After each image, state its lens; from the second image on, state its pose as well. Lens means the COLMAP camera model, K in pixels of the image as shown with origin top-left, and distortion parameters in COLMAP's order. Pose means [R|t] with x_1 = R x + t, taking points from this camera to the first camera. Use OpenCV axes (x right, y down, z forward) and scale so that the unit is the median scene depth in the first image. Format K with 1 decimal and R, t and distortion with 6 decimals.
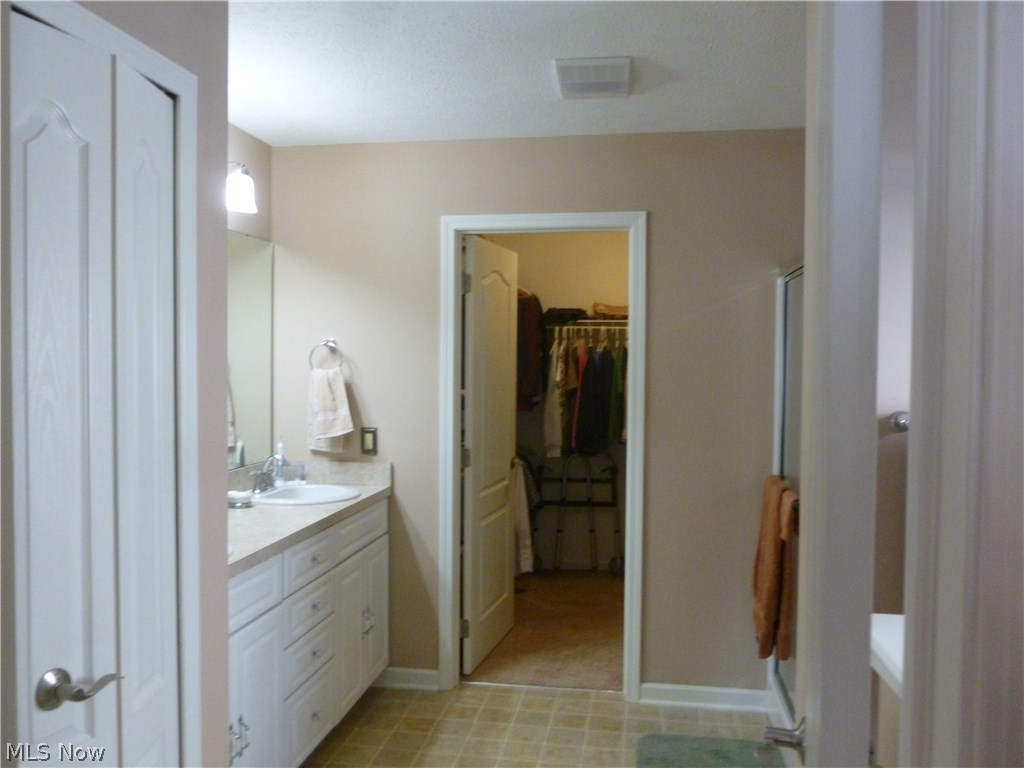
lens RADIAL K [[872.3, 0, 505.5], [0, 872.3, 384.2], [0, 0, 1]] dist [-0.049264, 0.057861]
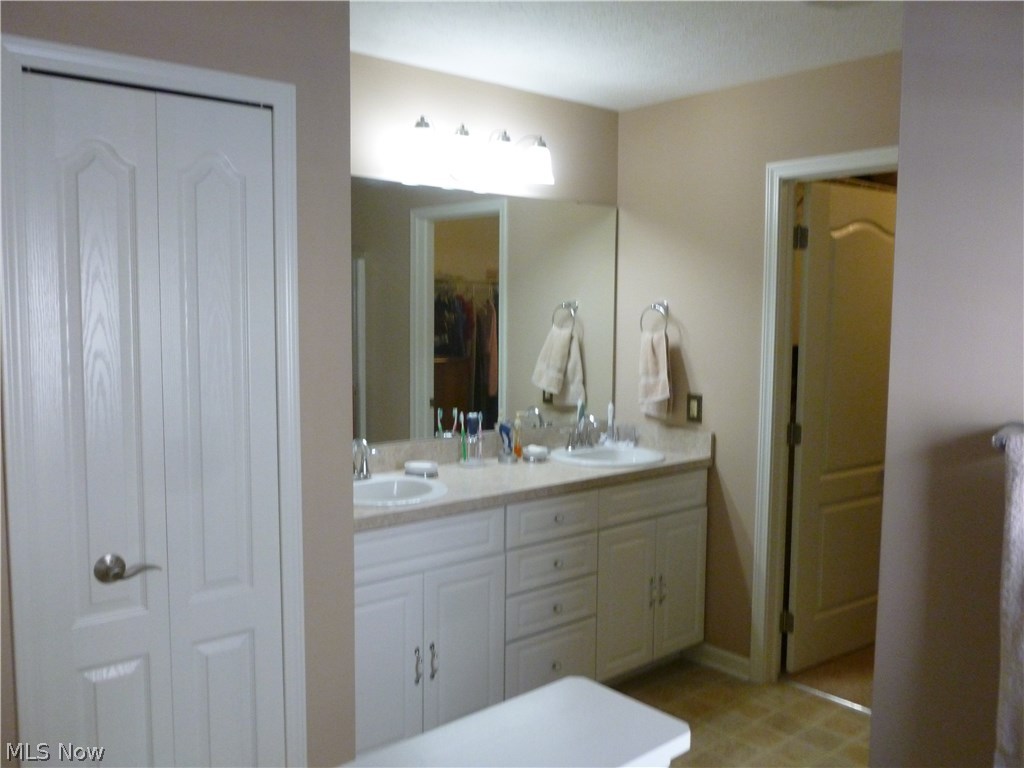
lens RADIAL K [[872.3, 0, 505.5], [0, 872.3, 384.2], [0, 0, 1]] dist [-0.049264, 0.057861]
pose [[0.766879, 0.053421, -0.639565, 0.298329], [-0.018605, 0.997961, 0.061048, -0.015726], [0.641522, -0.034918, 0.766309, 0.132825]]
